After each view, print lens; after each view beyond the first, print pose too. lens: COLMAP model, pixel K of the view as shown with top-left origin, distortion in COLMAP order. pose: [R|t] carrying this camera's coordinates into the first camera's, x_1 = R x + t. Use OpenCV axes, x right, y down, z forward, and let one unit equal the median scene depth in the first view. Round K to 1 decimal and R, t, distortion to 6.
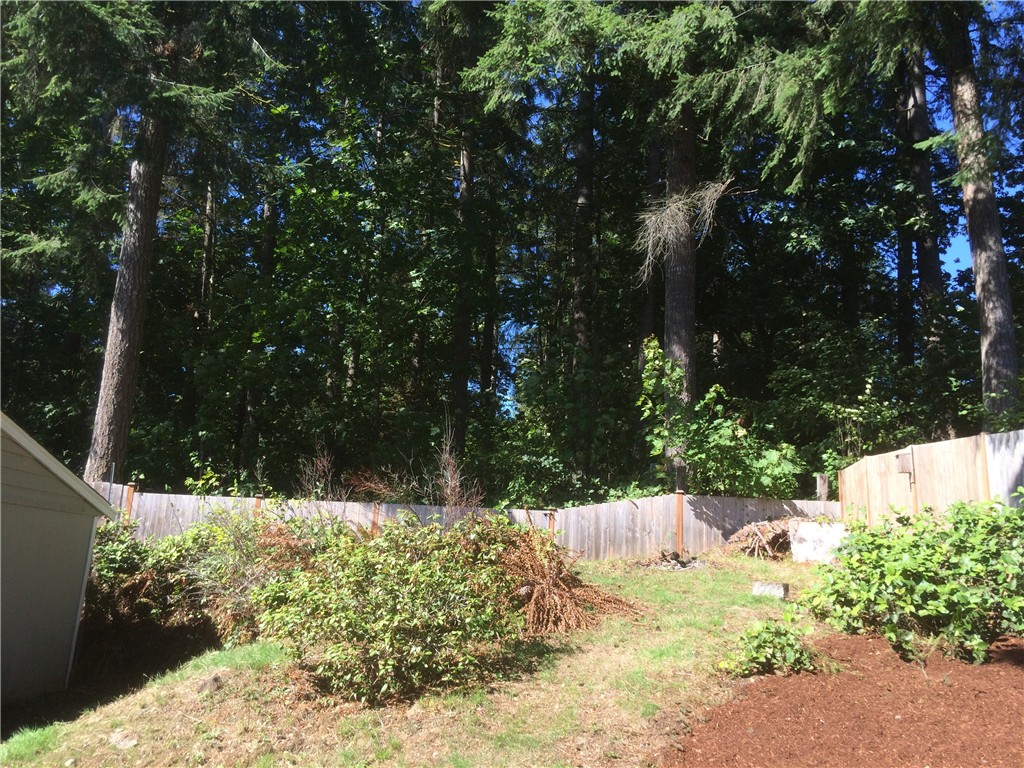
lens RADIAL K [[880.5, 0, 521.3], [0, 880.5, 386.2], [0, 0, 1]] dist [0.091976, -0.098814]
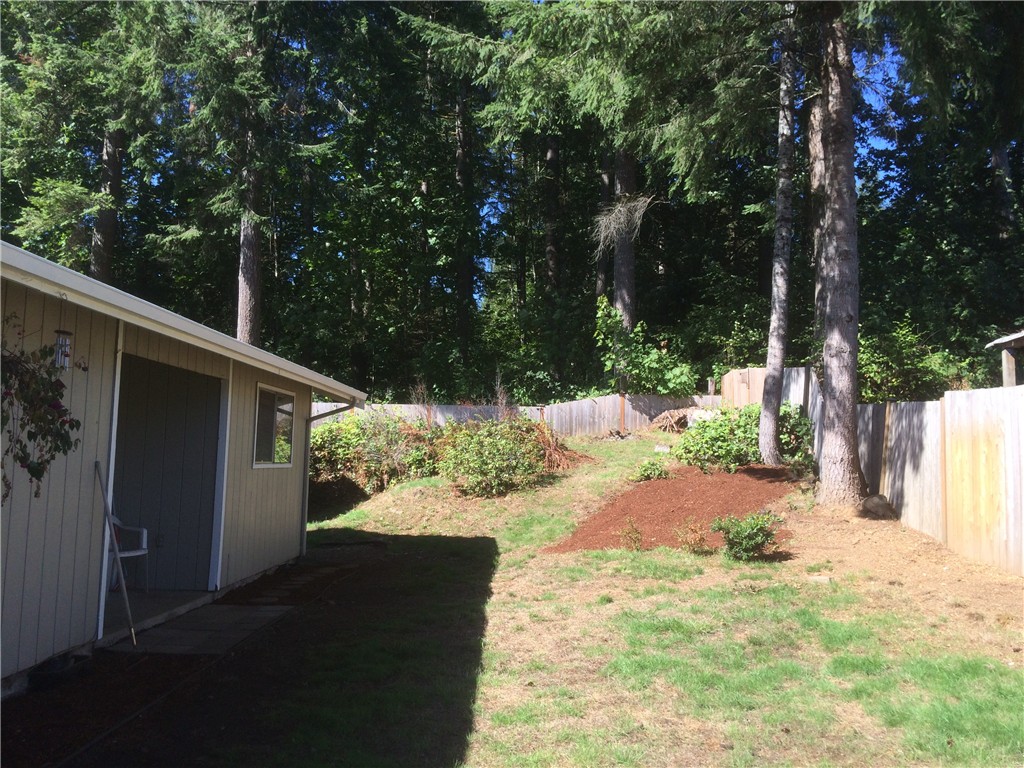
lens RADIAL K [[880.5, 0, 508.8], [0, 880.5, 381.5], [0, 0, 1]] dist [0.091976, -0.098814]
pose [[0.999165, -0.028681, 0.029109, -0.073759], [0.024610, 0.990987, 0.131679, -0.119634], [-0.032624, -0.130853, 0.990865, -0.587558]]
